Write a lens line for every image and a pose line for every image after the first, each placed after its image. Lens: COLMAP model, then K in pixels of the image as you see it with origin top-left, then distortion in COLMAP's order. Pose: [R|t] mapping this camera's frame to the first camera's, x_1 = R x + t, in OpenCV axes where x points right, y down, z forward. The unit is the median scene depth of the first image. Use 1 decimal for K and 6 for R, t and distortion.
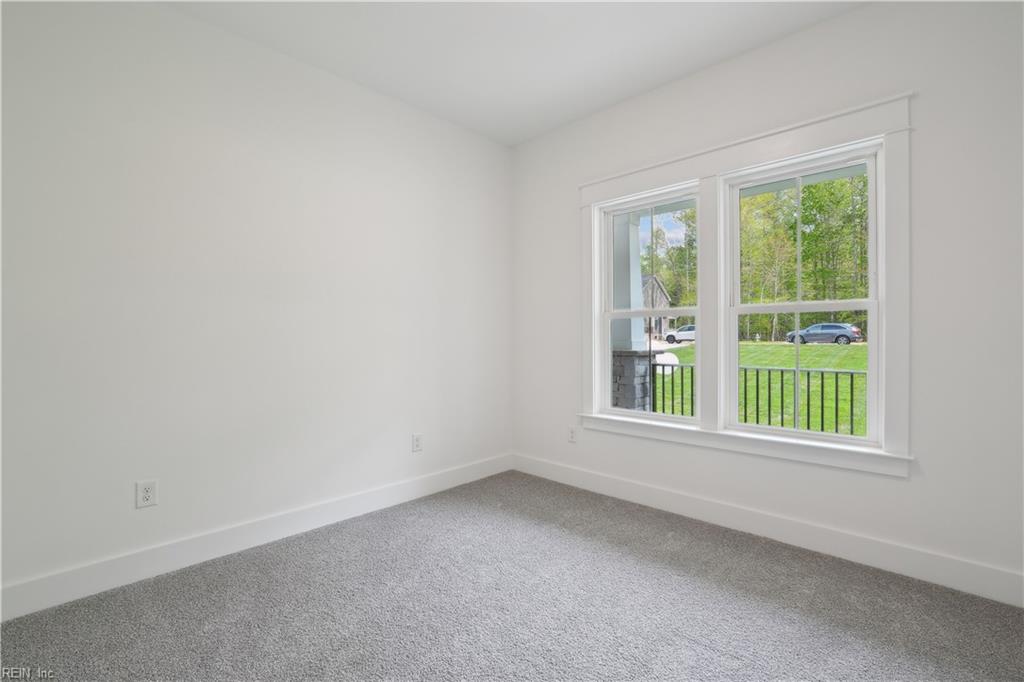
lens RADIAL K [[443.2, 0, 519.2], [0, 443.2, 342.3], [0, 0, 1]] dist [-0.014270, 0.003254]
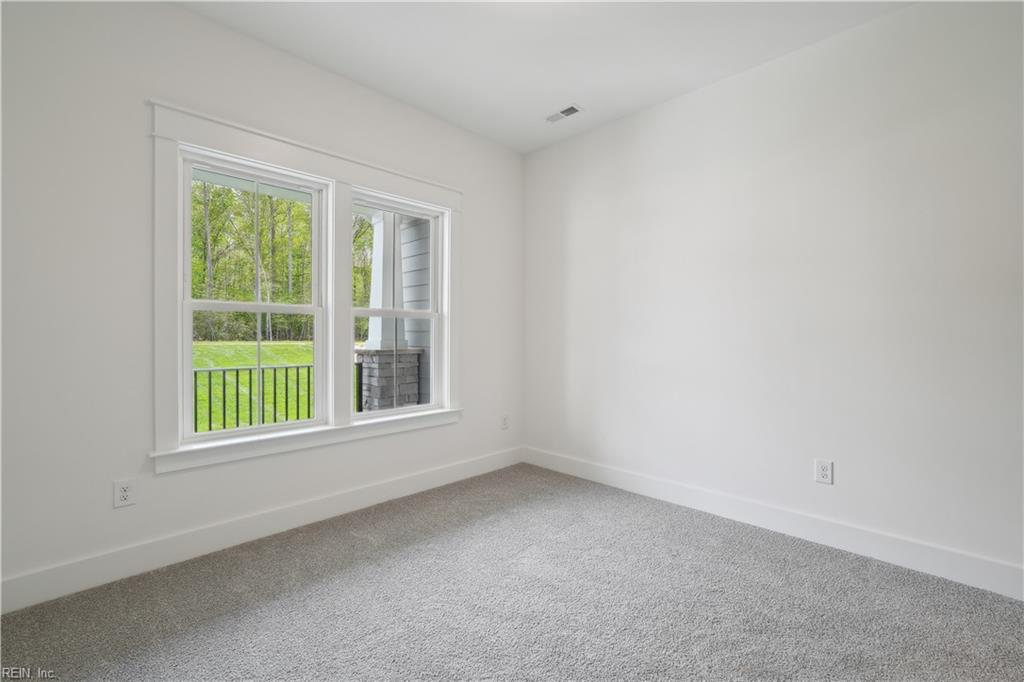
lens RADIAL K [[443.2, 0, 519.7], [0, 443.2, 335.9], [0, 0, 1]] dist [-0.014270, 0.003254]
pose [[0.038032, 0.002916, 0.999272, -0.424672], [0.010238, 0.999942, -0.003308, -0.002997], [-0.999224, 0.010357, 0.038000, 0.386491]]
